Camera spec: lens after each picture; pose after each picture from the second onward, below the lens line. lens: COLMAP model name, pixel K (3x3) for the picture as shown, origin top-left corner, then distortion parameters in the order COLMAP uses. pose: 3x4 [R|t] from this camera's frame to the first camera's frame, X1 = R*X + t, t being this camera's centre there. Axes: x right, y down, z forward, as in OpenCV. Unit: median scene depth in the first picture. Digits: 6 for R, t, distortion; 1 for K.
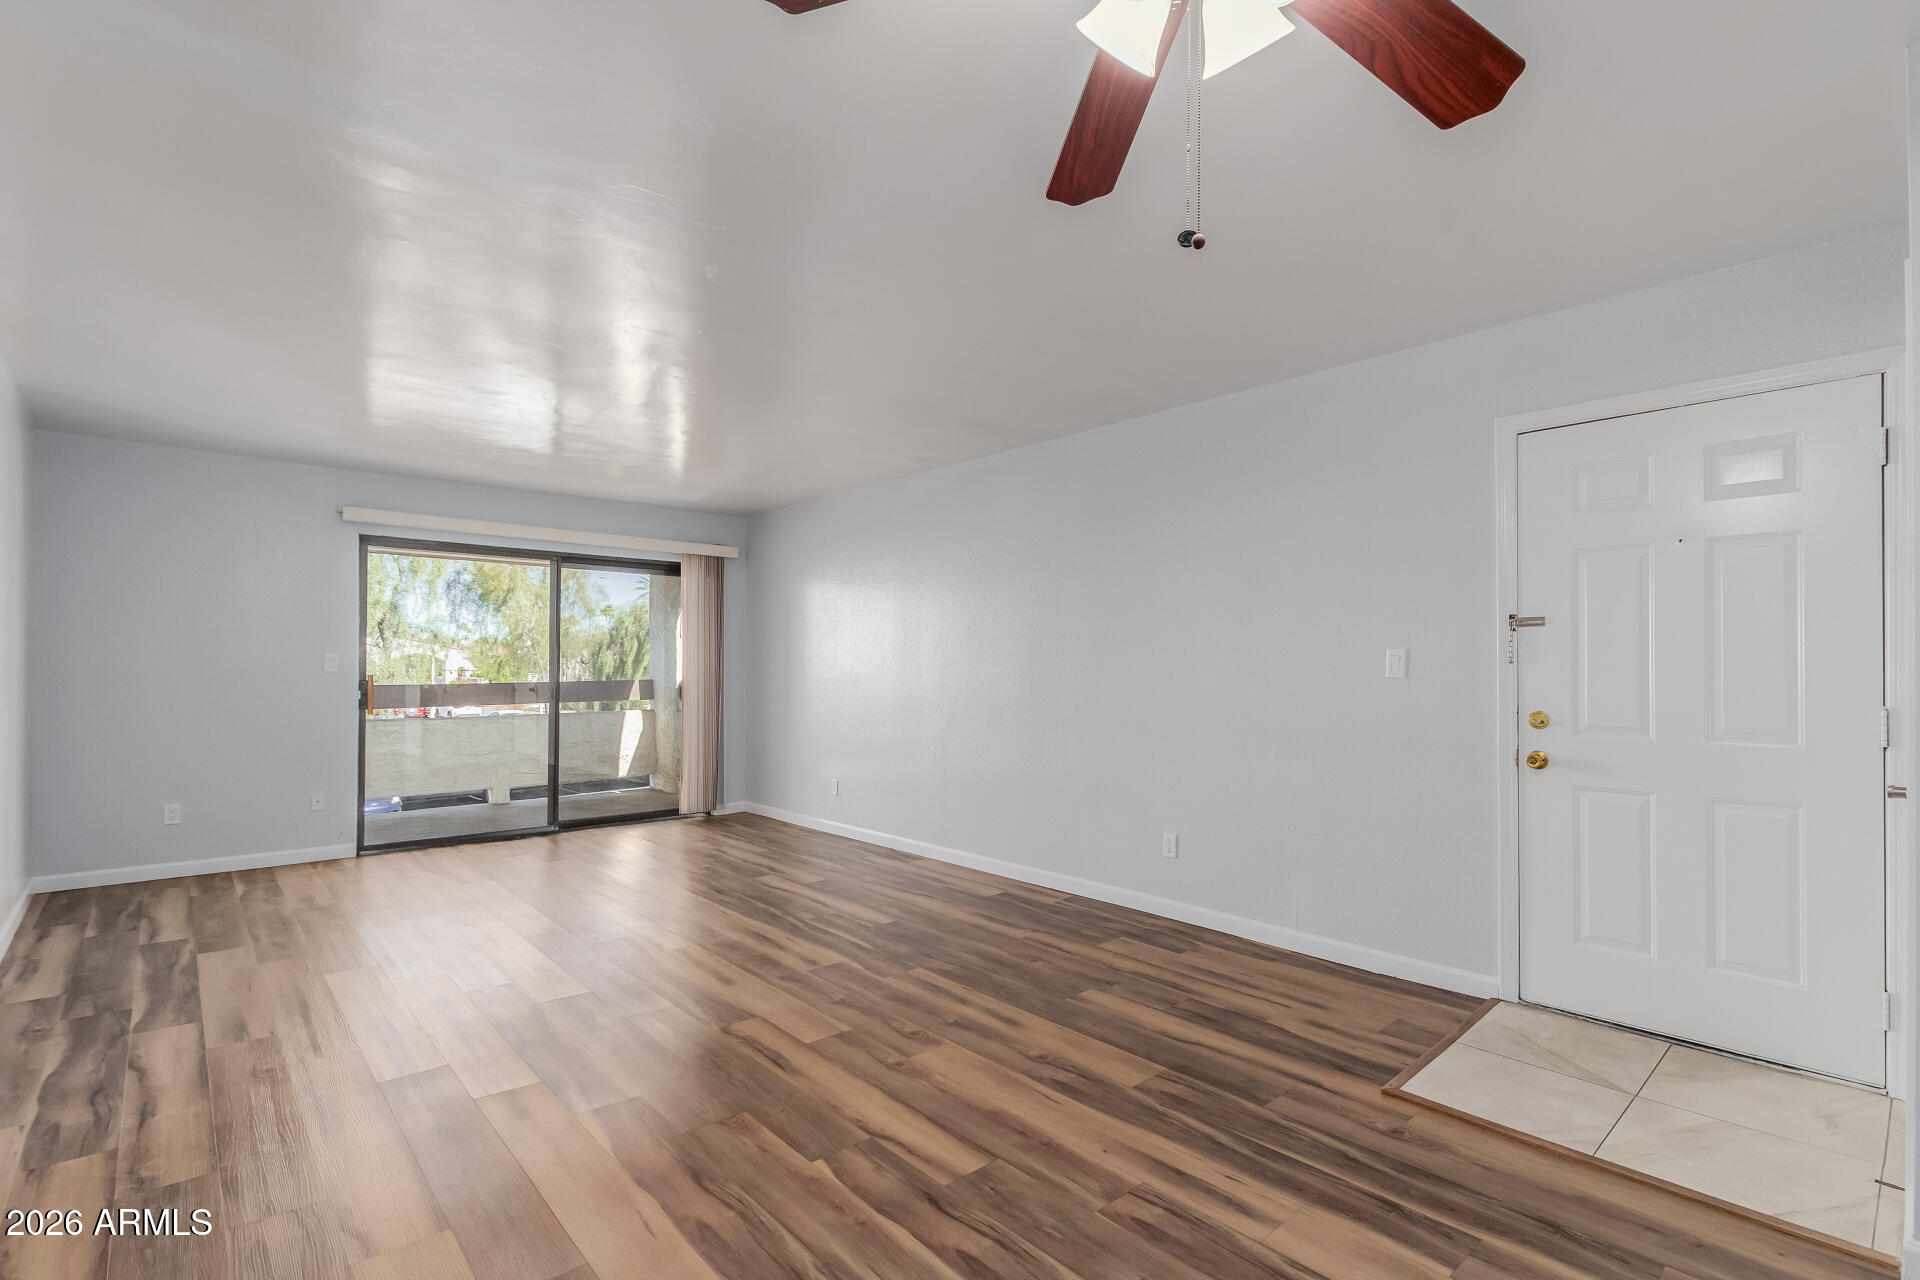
lens RADIAL K [[894.0, 0, 963.2], [0, 894.0, 662.0], [0, 0, 1]] dist [0.014774, -0.008235]
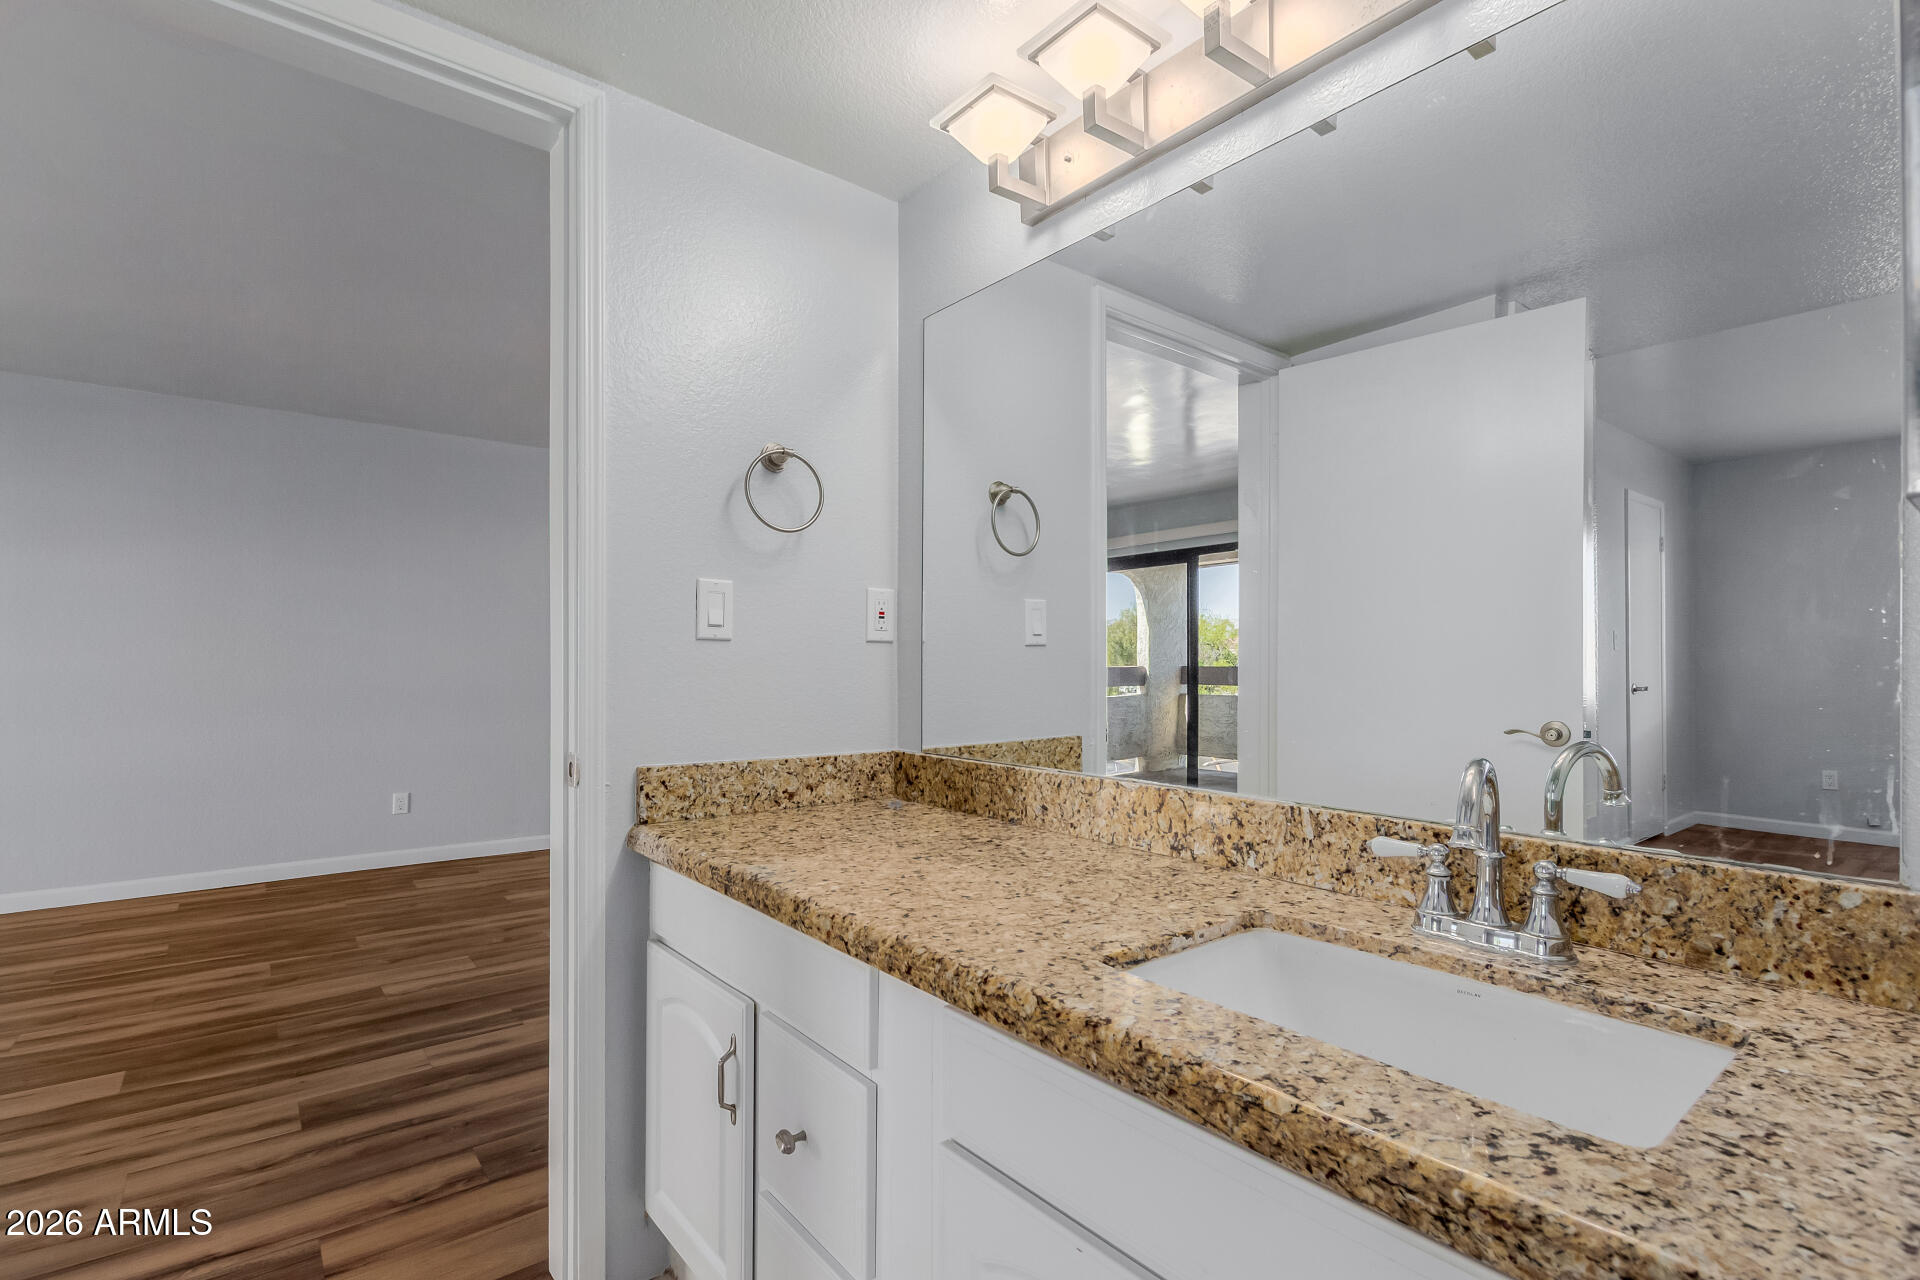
lens RADIAL K [[894.0, 0, 963.2], [0, 894.0, 662.0], [0, 0, 1]] dist [0.014774, -0.008235]
pose [[0.045520, 0.005310, 0.998949, -0.994345], [-0.005036, 0.999974, -0.005086, 0.023289], [-0.998951, -0.004800, 0.045545, 0.237295]]
